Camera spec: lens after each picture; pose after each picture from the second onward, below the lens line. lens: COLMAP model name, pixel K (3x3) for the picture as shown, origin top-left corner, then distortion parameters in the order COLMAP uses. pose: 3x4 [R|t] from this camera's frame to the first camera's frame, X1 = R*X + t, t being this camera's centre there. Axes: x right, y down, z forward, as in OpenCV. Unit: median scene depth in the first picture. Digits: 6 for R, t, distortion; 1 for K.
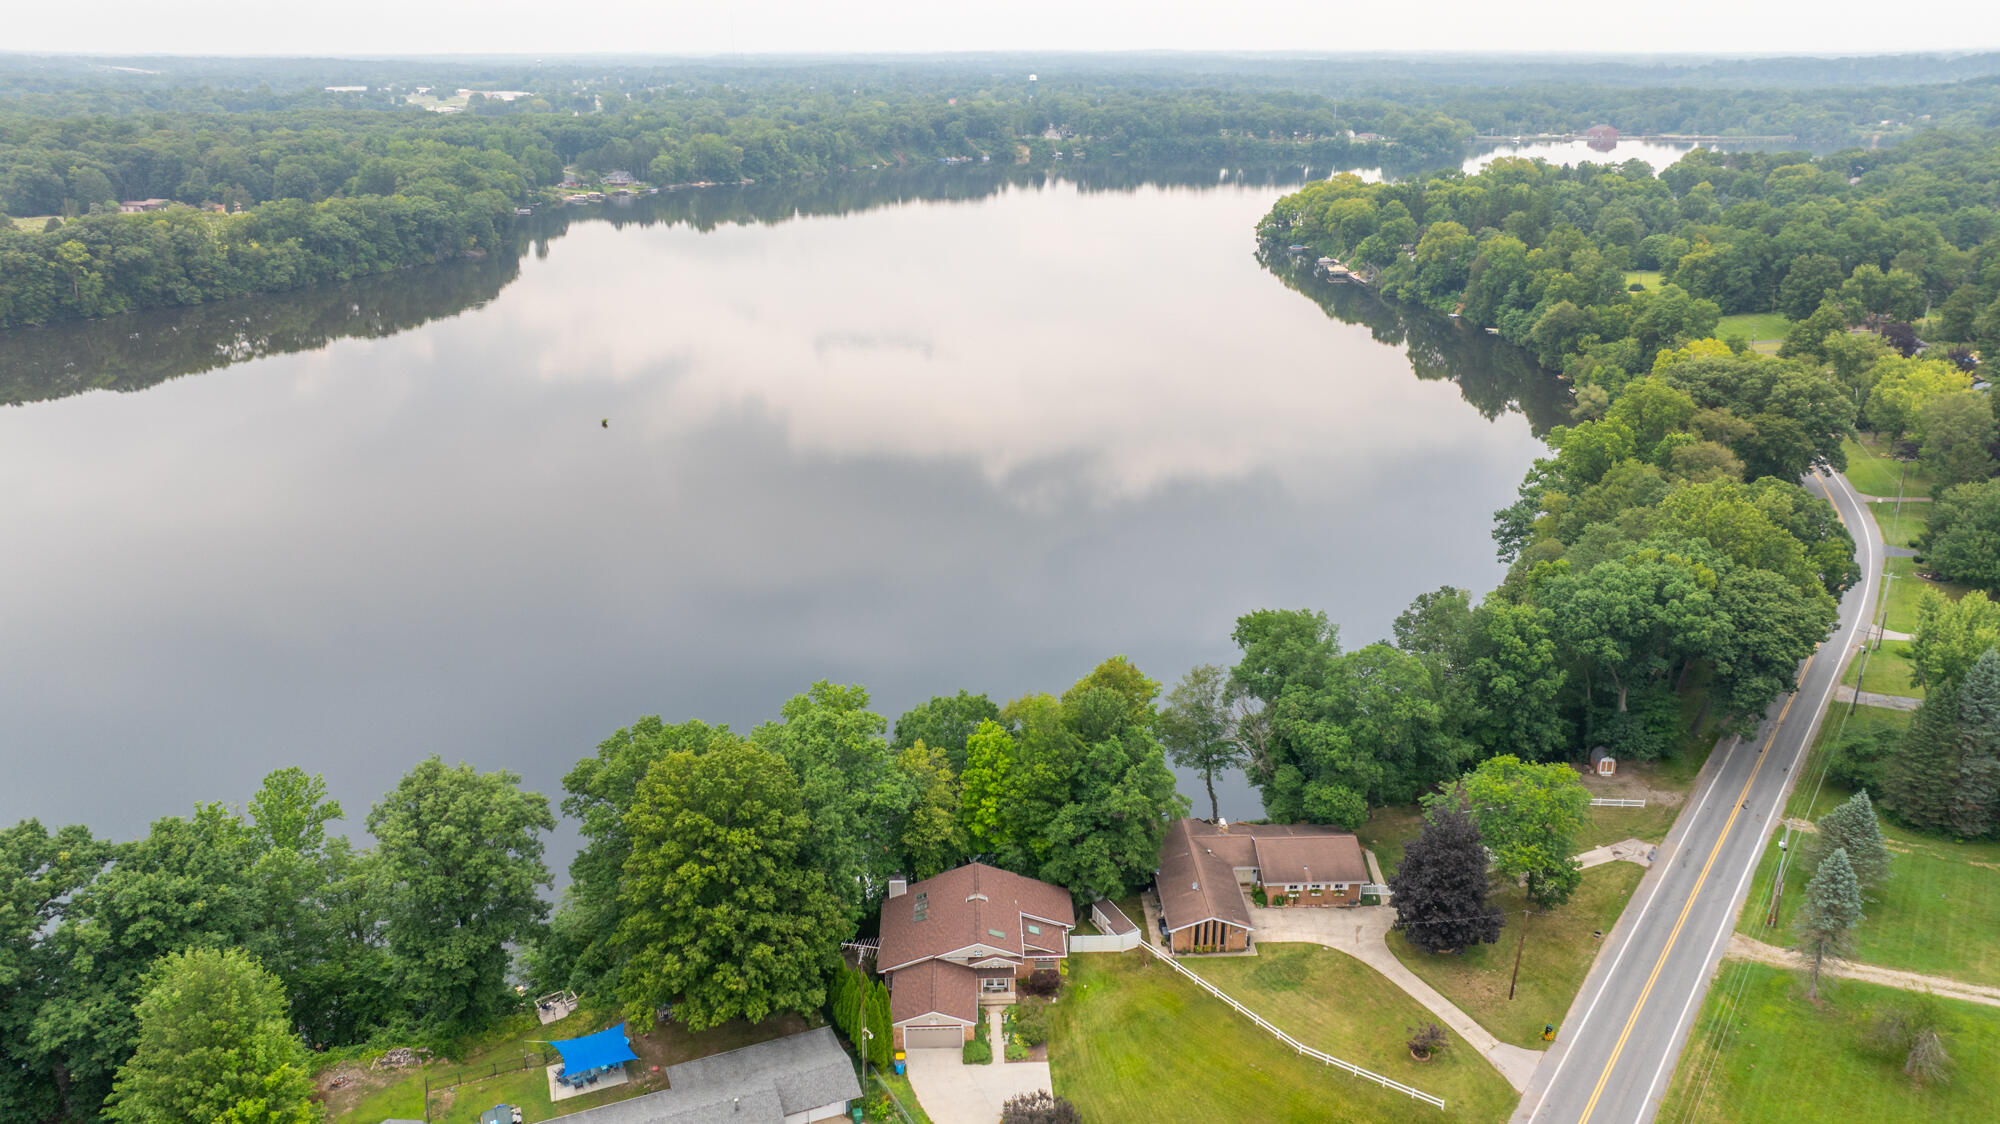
lens RADIAL K [[1433.2, 0, 1024.5], [0, 1433.2, 548.8], [0, 0, 1]] dist [-0.015690, 0.002043]
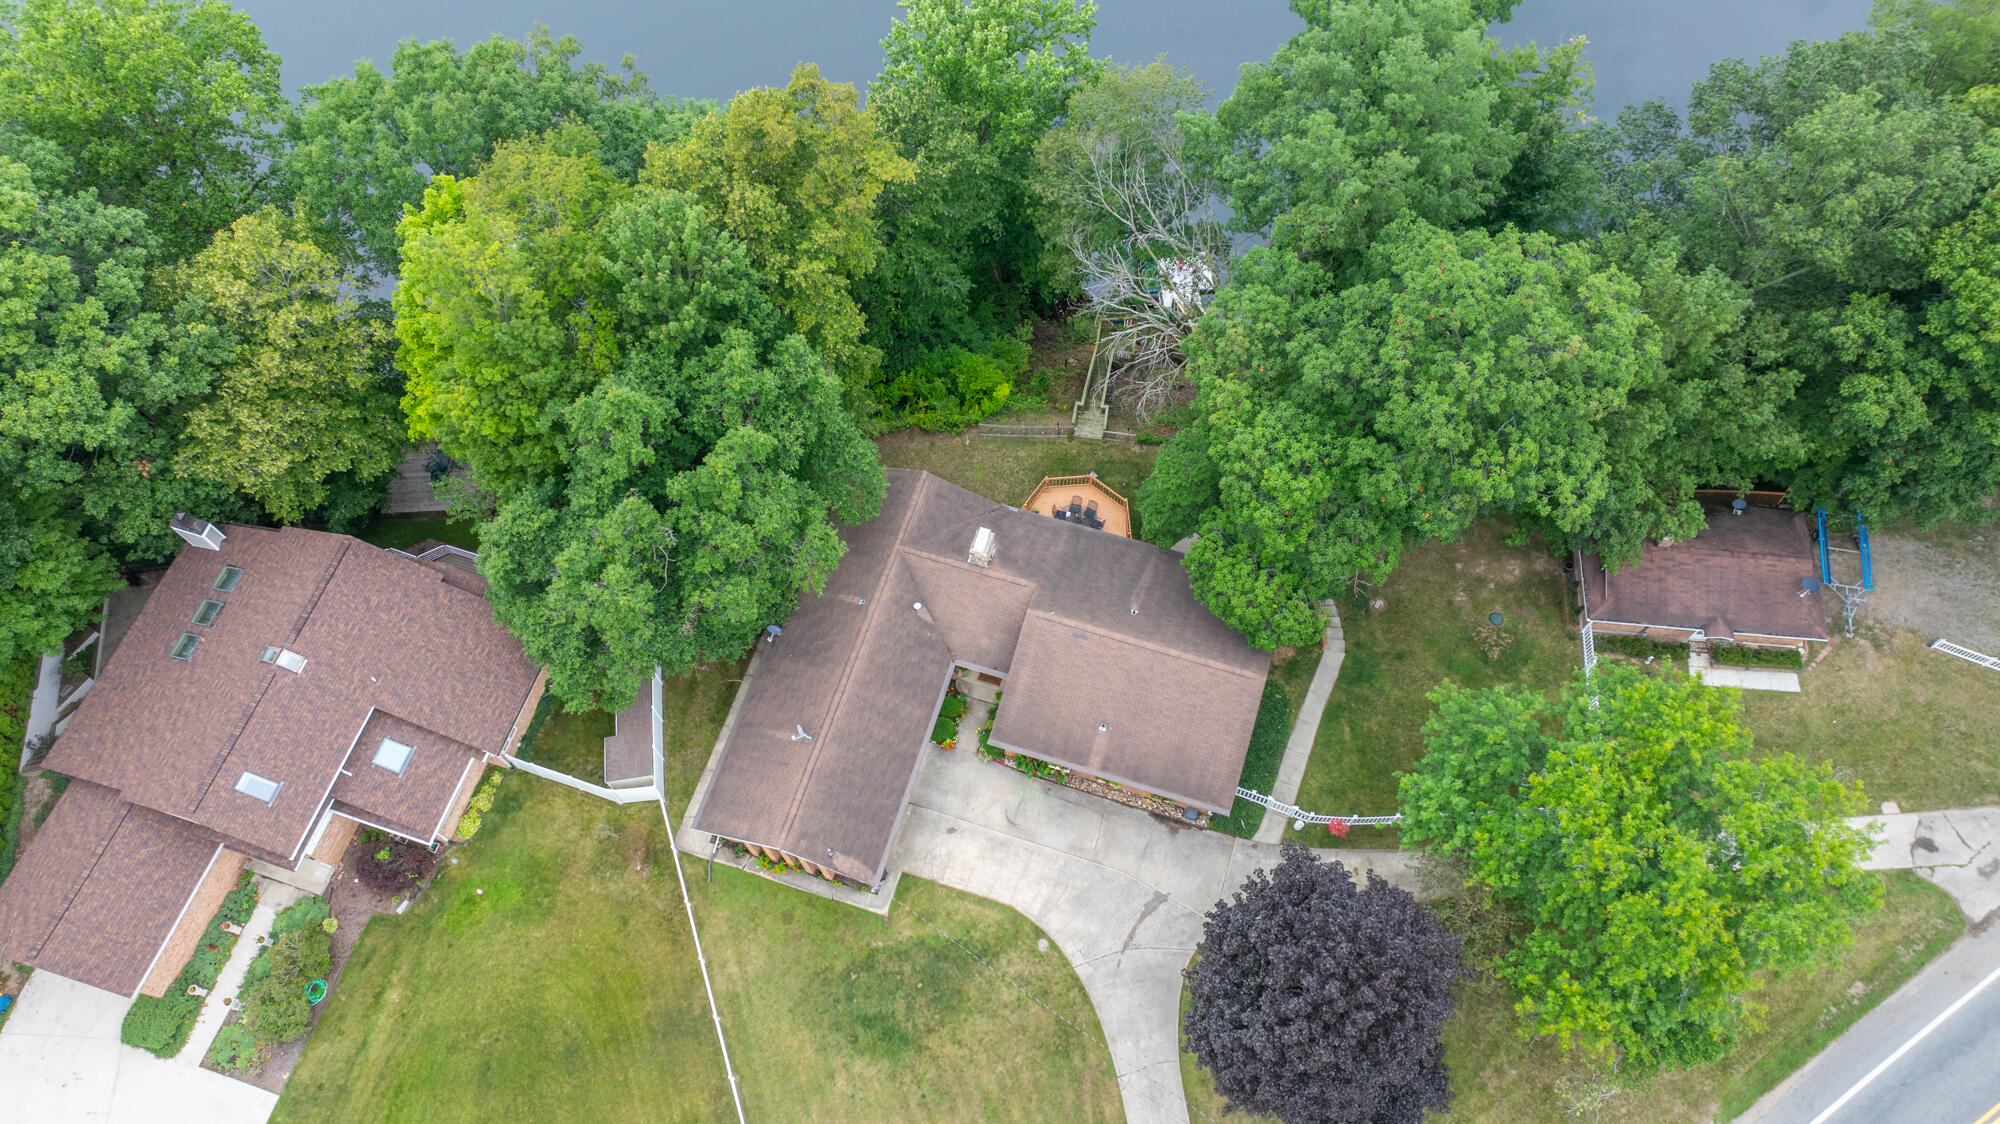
lens RADIAL K [[1409.9, 0, 1008.5], [0, 1409.9, 558.1], [0, 0, 1]] dist [-0.015298, -0.000138]
pose [[0.938512, 0.308922, -0.154149, 0.055241], [-0.113318, 0.697386, 0.707680, -0.025990], [0.326120, -0.646699, 0.689512, 0.185799]]
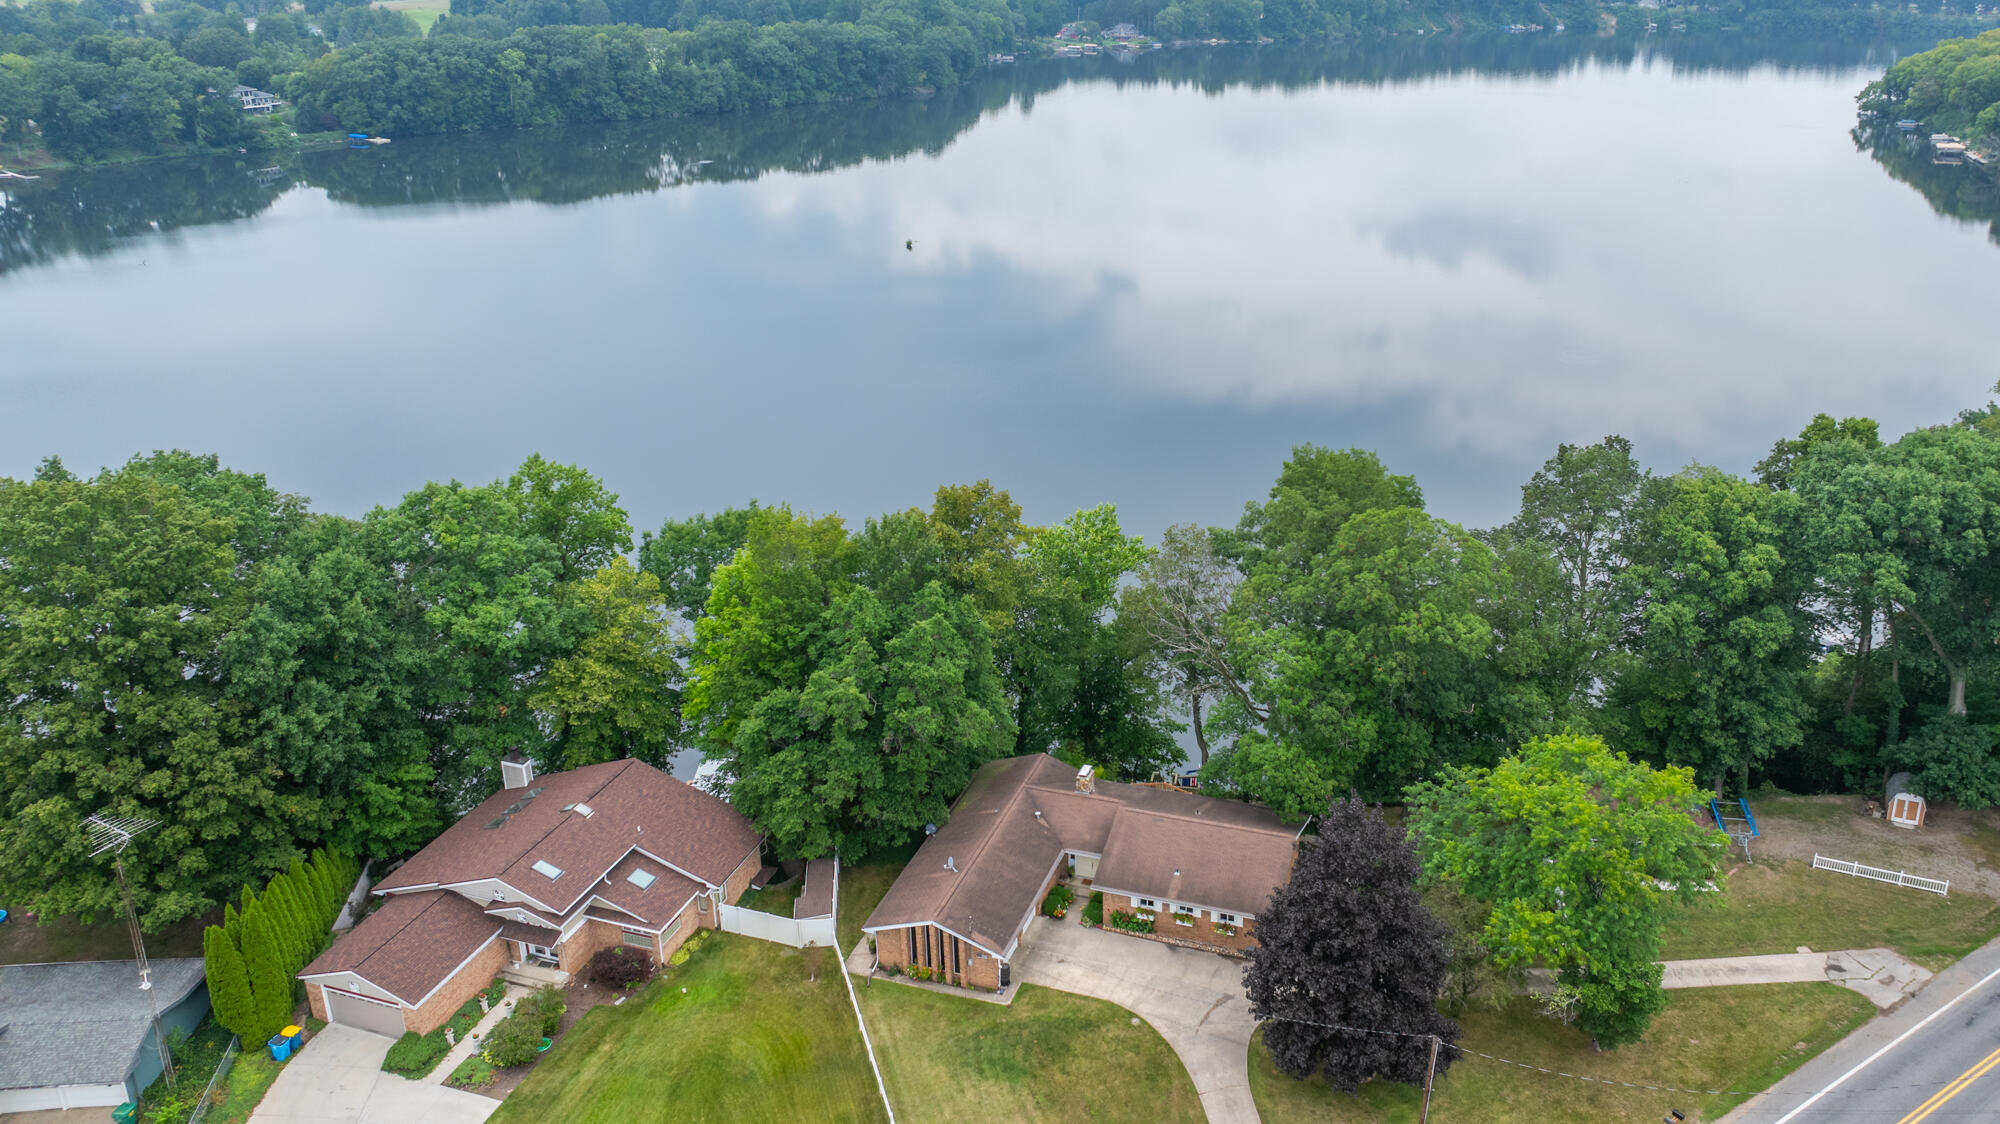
lens RADIAL K [[1540.0, 0, 1091.2], [0, 1540.0, 521.8], [0, 0, 1]] dist [-0.021667, -0.000149]
pose [[0.938983, 0.121241, -0.321889, 0.086271], [-0.112538, 0.992601, 0.045584, 0.015808], [0.325034, -0.006578, 0.945680, 0.106167]]
